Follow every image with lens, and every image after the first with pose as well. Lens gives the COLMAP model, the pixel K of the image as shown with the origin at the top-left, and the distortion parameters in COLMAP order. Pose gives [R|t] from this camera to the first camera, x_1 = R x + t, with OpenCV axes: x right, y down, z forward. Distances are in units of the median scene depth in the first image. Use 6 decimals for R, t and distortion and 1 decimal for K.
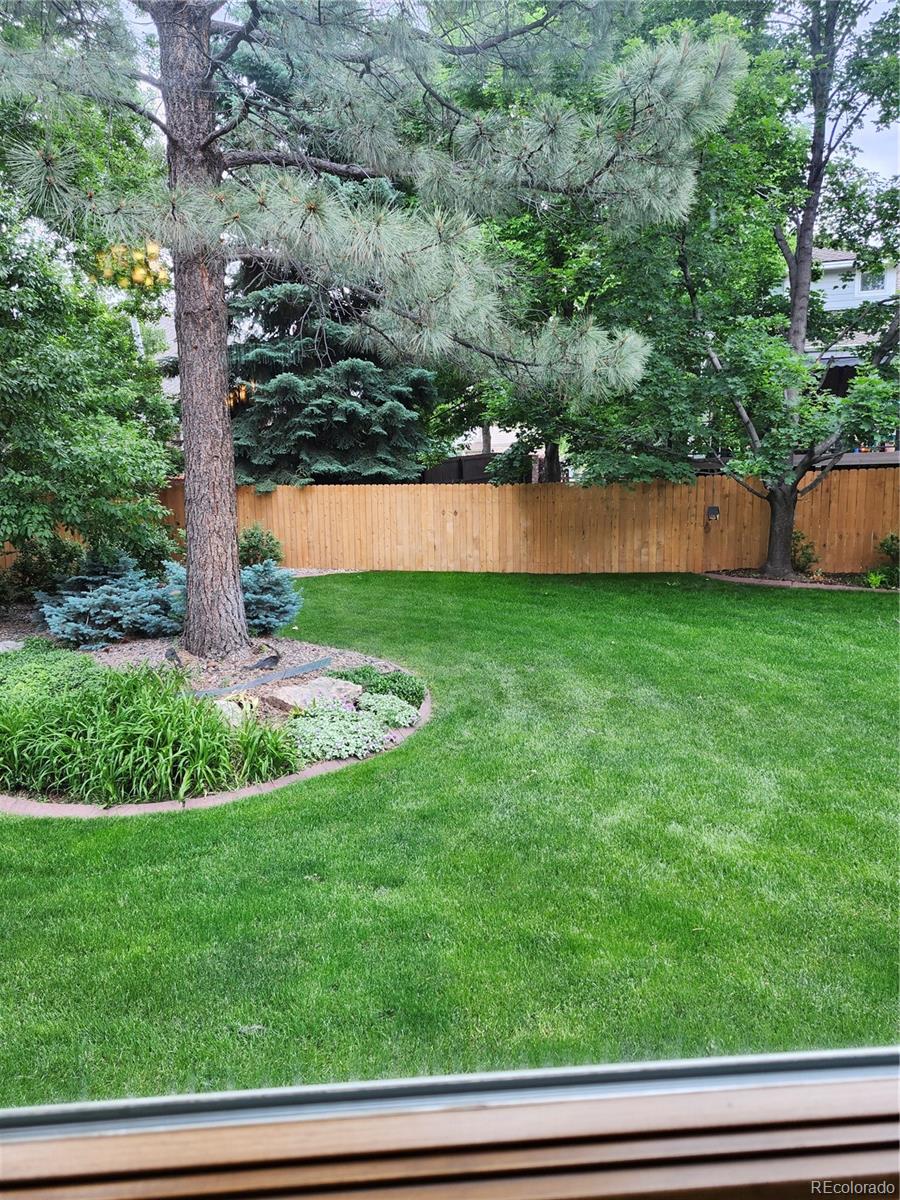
lens RADIAL K [[834.7, 0, 446.3], [0, 834.7, 605.0], [0, 0, 1]] dist [0.045934, -0.004302]
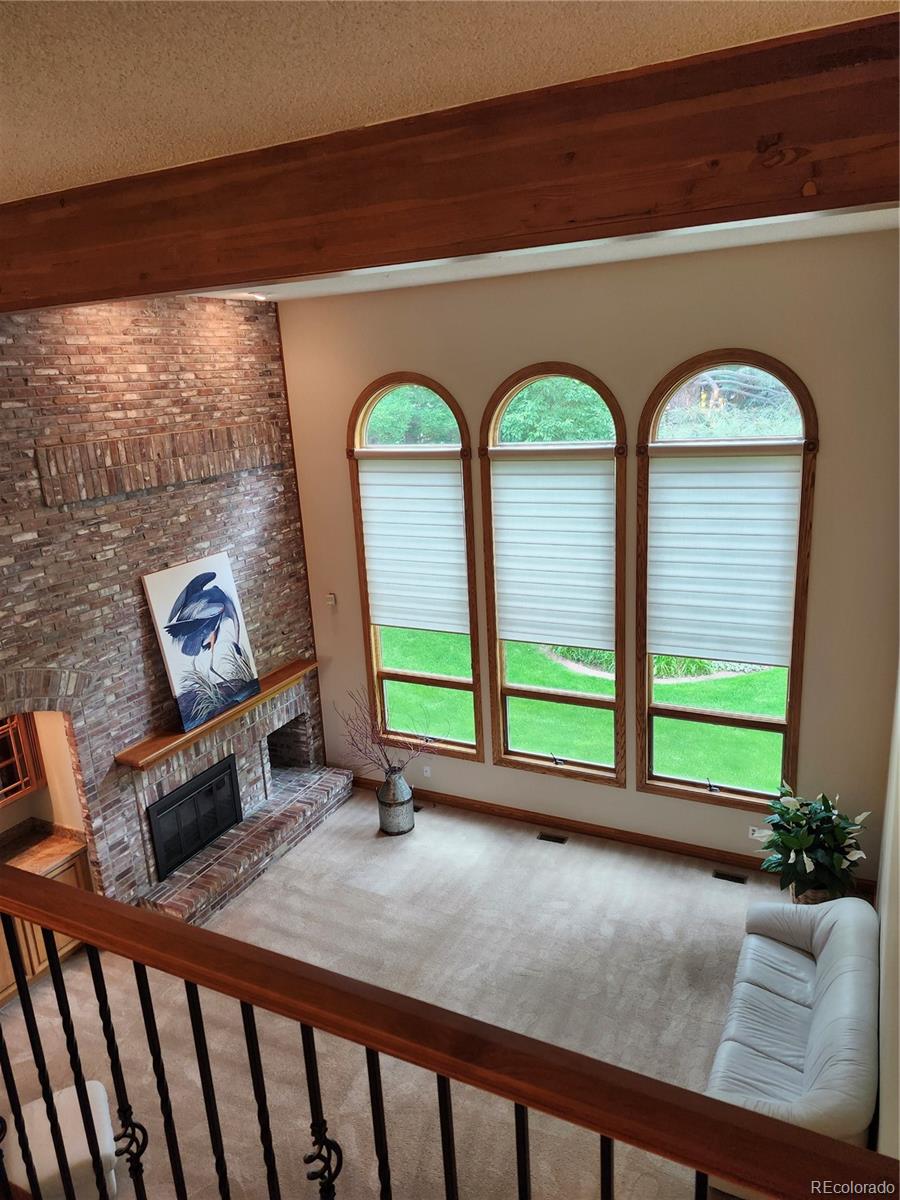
lens RADIAL K [[834.7, 0, 449.9], [0, 834.7, 602.6], [0, 0, 1]] dist [0.045934, -0.004302]
pose [[0.856437, 0.116440, -0.502948, 0.273865], [-0.044005, 0.987152, 0.153607, -0.246790], [0.514372, -0.109423, 0.850557, -0.989173]]
